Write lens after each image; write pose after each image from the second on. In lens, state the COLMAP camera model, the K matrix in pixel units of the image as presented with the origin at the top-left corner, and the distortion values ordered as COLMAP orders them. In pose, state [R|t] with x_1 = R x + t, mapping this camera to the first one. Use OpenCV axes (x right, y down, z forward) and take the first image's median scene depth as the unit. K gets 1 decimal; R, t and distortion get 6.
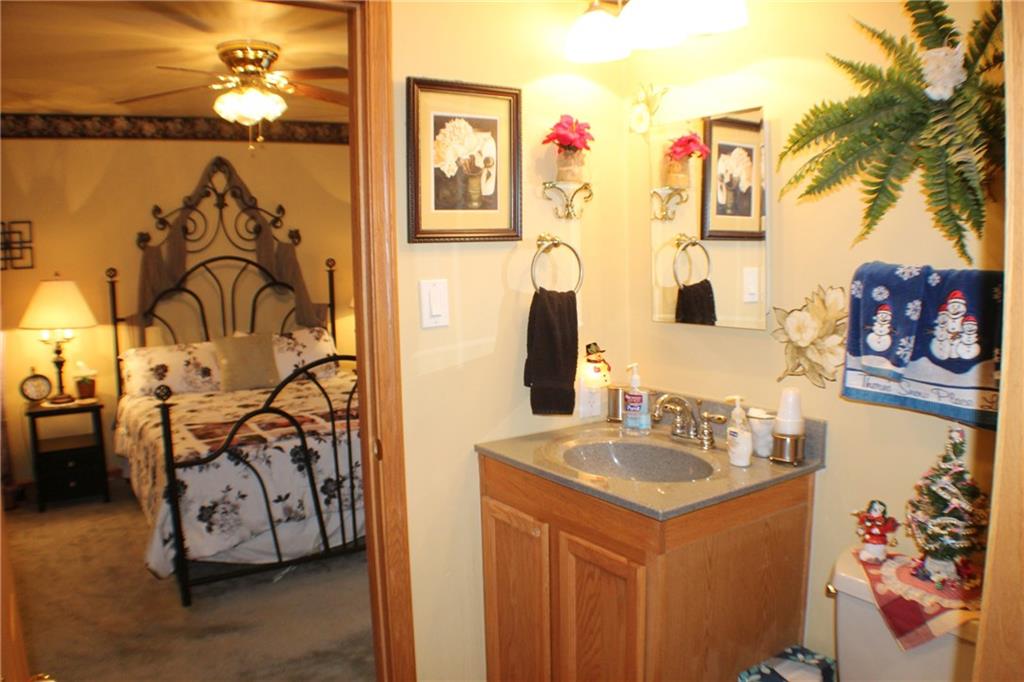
lens RADIAL K [[787.3, 0, 519.8], [0, 787.3, 338.9], [0, 0, 1]] dist [-0.218412, 0.092597]
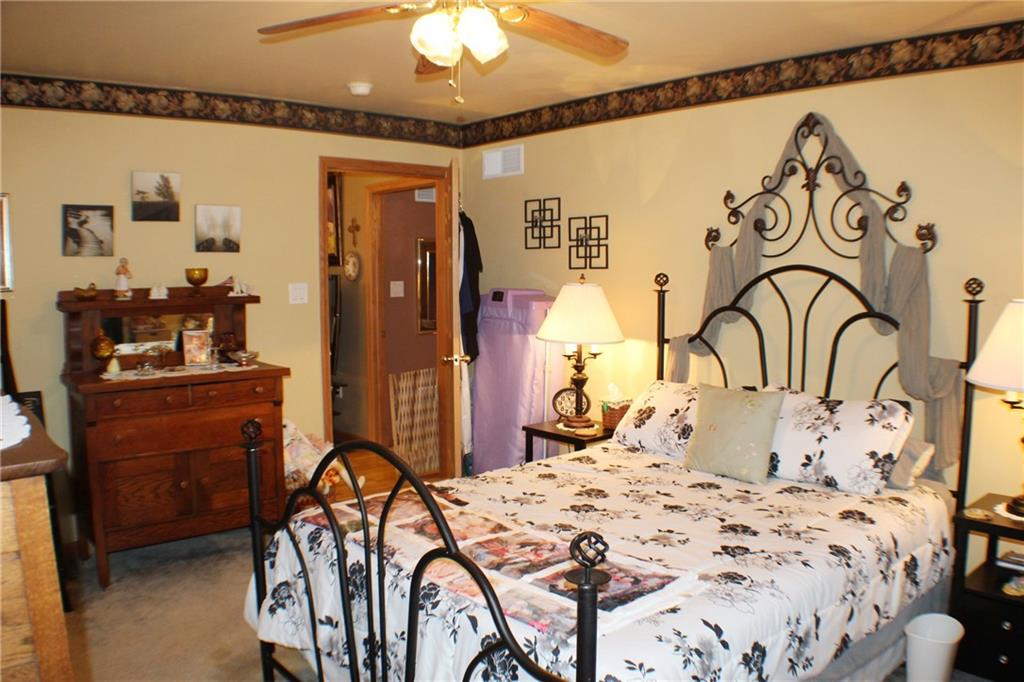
lens RADIAL K [[787.3, 0, 519.8], [0, 787.3, 338.9], [0, 0, 1]] dist [-0.218412, 0.092597]
pose [[0.153847, 0.105362, -0.982461, 0.225181], [-0.116401, 0.989308, 0.087869, -0.076438], [0.981215, 0.100841, 0.164466, 0.675129]]
